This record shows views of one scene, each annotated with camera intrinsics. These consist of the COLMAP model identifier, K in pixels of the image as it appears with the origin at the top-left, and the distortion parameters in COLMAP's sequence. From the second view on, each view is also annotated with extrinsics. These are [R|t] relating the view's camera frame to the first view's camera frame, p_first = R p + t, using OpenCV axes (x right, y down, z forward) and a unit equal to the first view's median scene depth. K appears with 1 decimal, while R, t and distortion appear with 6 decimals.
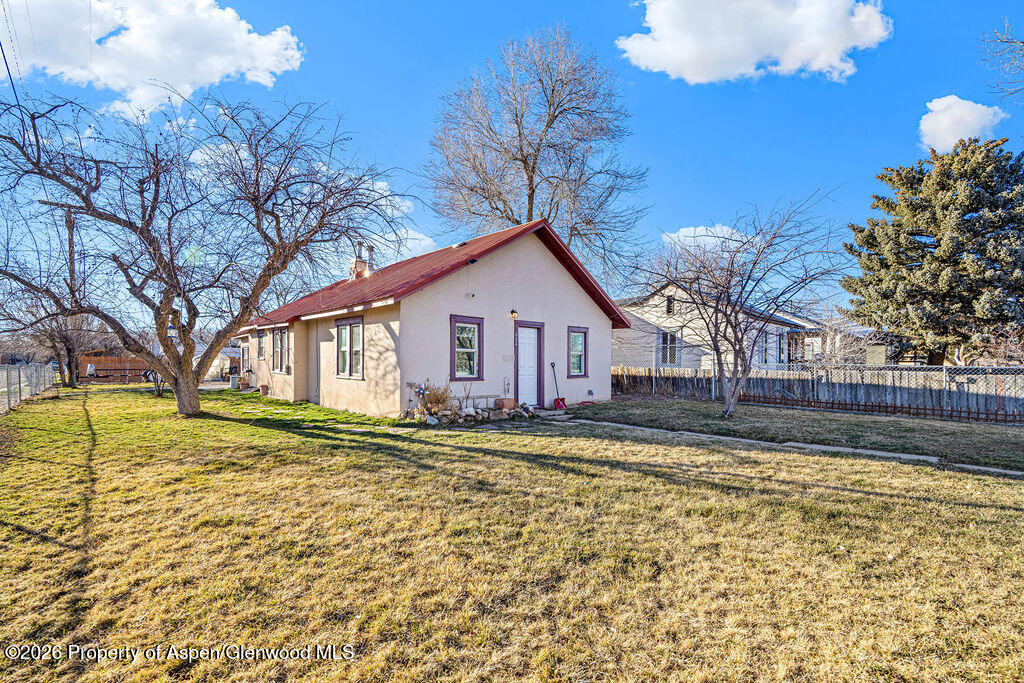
lens RADIAL K [[444.3, 0, 504.4], [0, 444.3, 355.6], [0, 0, 1]] dist [0.007258, 0.000221]
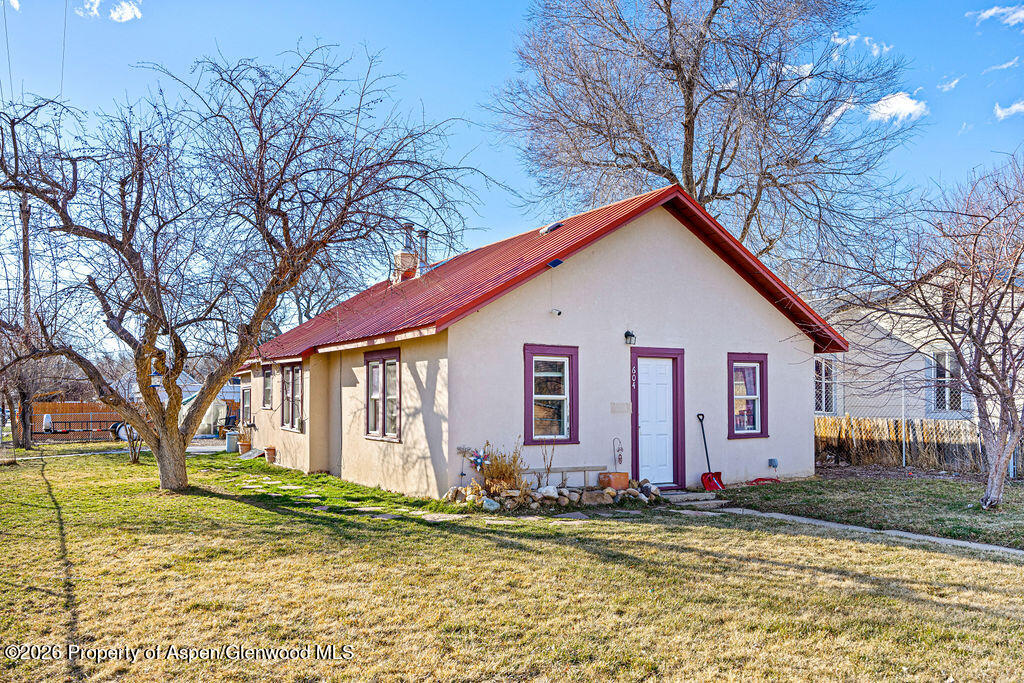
lens RADIAL K [[811.2, 0, 514.1], [0, 811.2, 351.8], [0, 0, 1]] dist [-0.010783, 0.017624]
pose [[0.977338, -0.019793, -0.210758, 0.119499], [0.010125, 0.998851, -0.046851, -0.024652], [0.211443, 0.043655, 0.976415, -0.184643]]
